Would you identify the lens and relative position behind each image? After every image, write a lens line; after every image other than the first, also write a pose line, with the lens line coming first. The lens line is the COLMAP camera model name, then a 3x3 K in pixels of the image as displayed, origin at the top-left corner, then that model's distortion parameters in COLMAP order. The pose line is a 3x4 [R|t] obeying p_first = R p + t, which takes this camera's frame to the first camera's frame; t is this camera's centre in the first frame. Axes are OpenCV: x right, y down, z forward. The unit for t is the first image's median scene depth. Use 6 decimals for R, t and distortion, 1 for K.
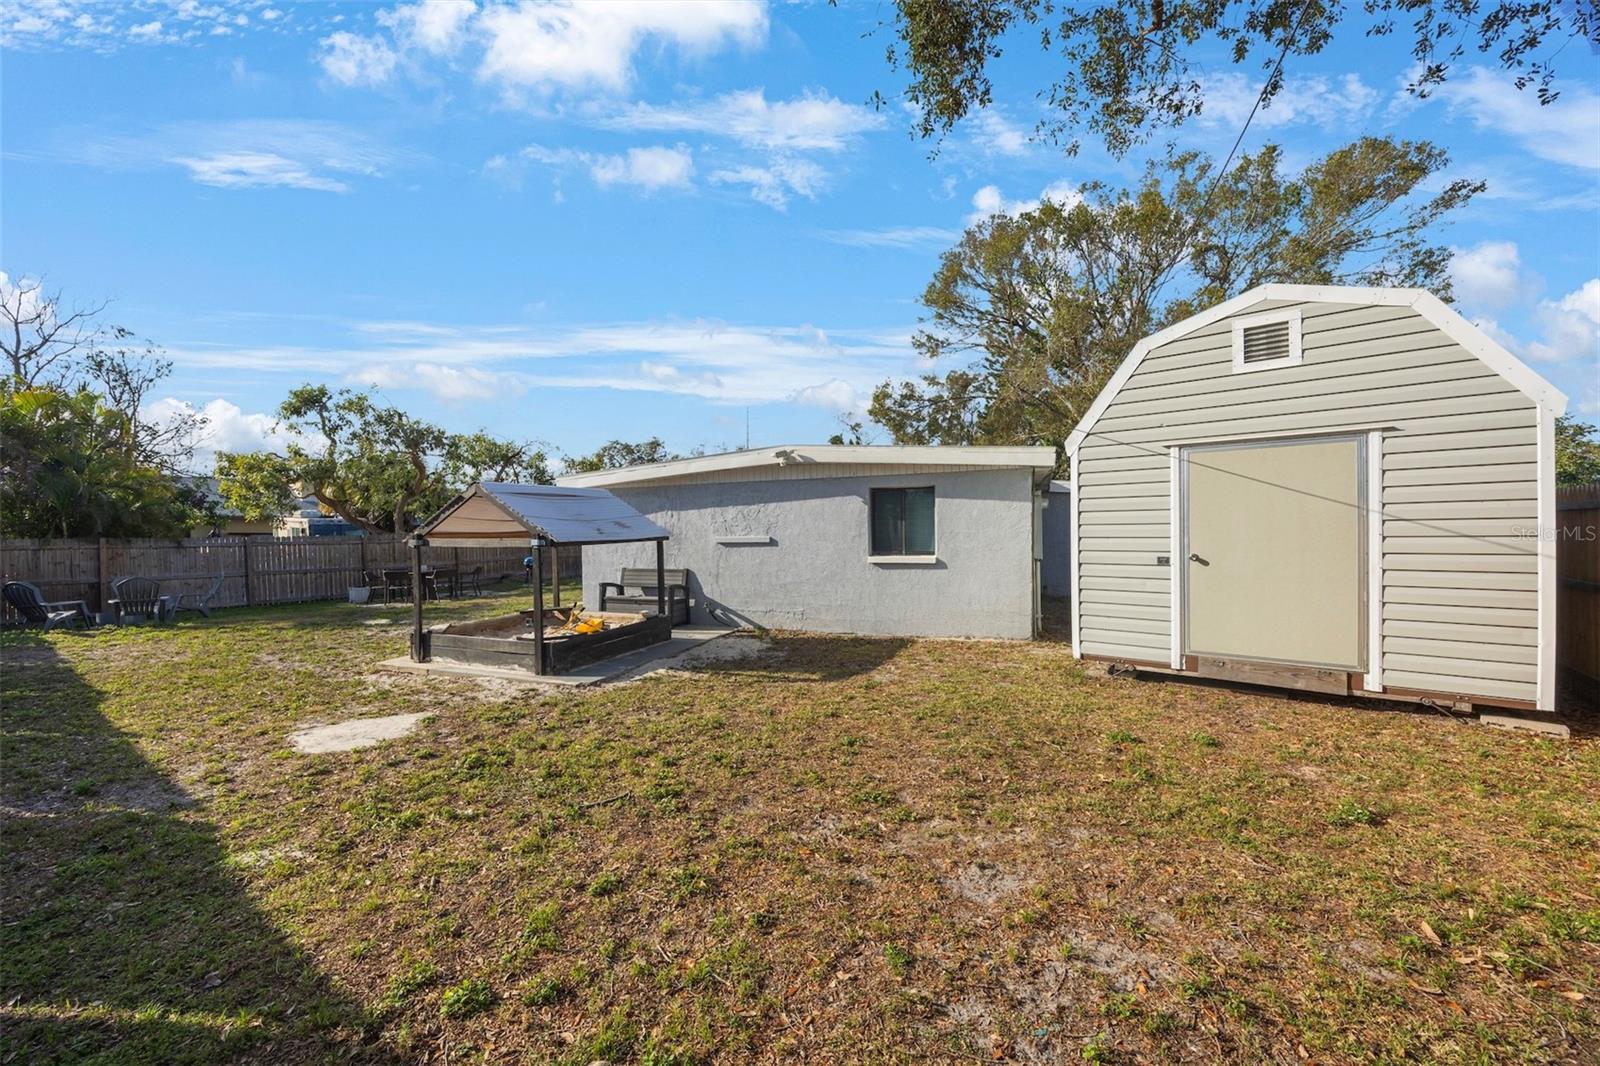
lens RADIAL K [[617.5, 0, 807.3], [0, 617.5, 535.5], [0, 0, 1]] dist [0.000225, -0.000538]
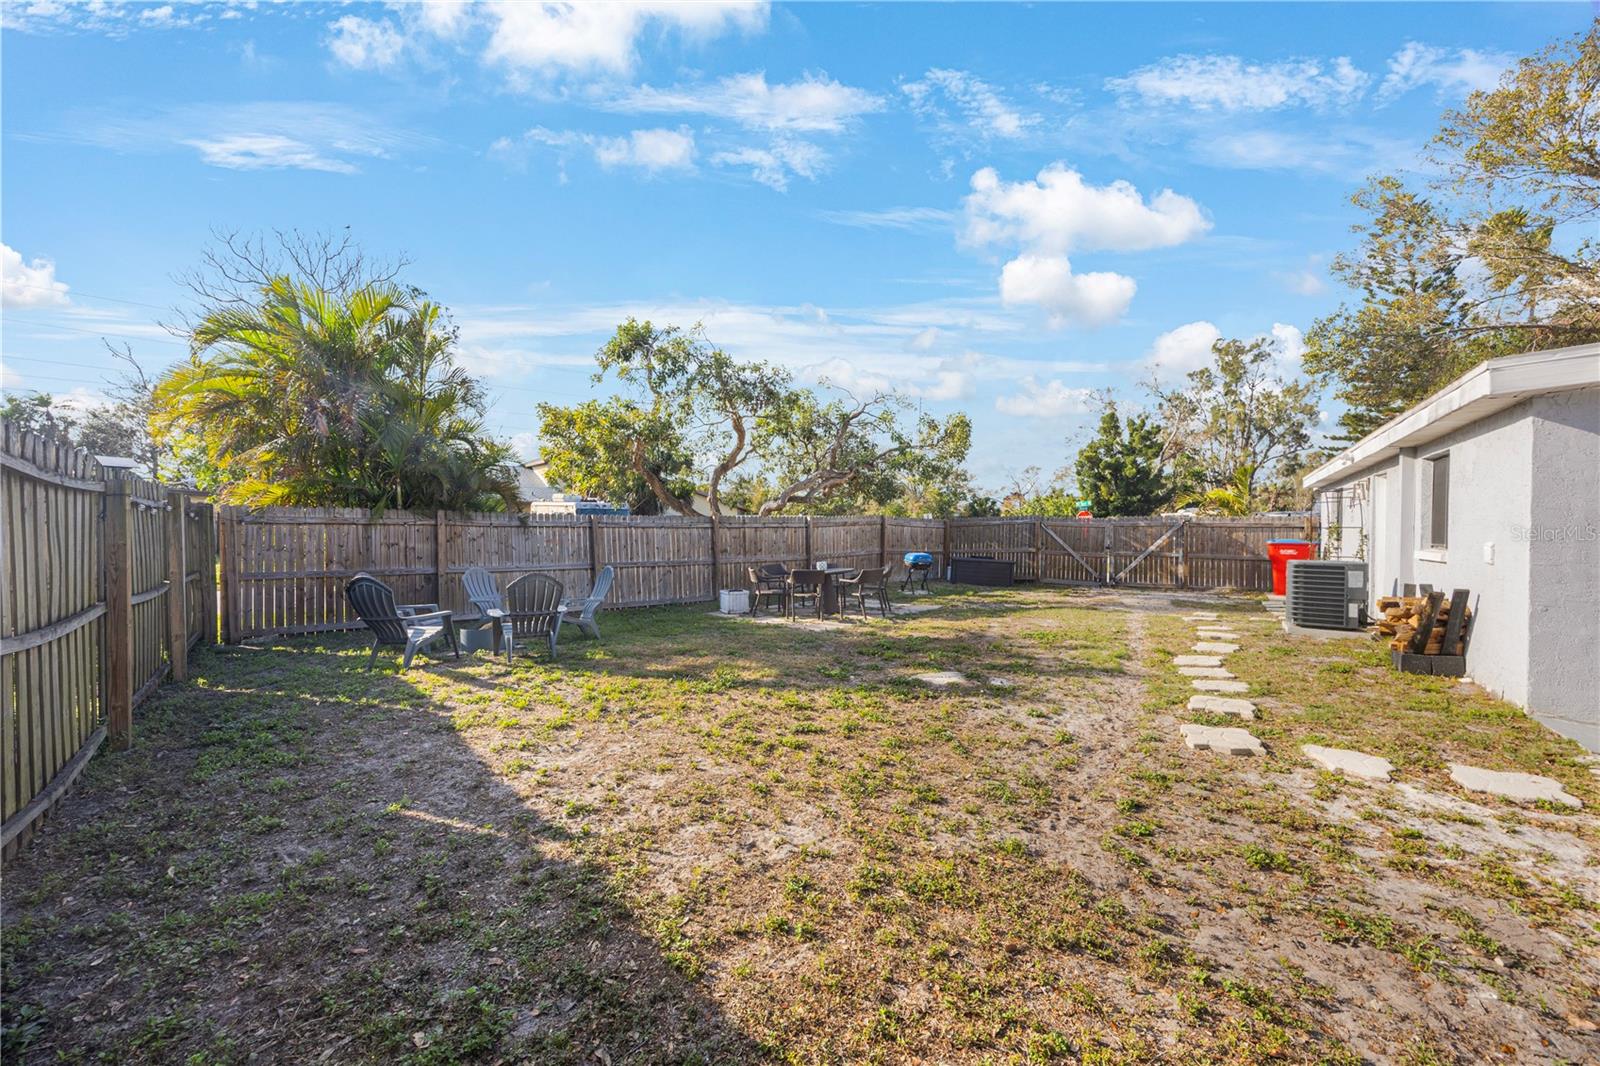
lens RADIAL K [[617.5, 0, 799.6], [0, 617.5, 527.6], [0, 0, 1]] dist [0.000225, -0.000538]
pose [[0.974829, 0.019676, -0.222086, -0.590152], [-0.021801, 0.999737, -0.007119, 0.020066], [0.221887, 0.011782, 0.975001, 0.408182]]
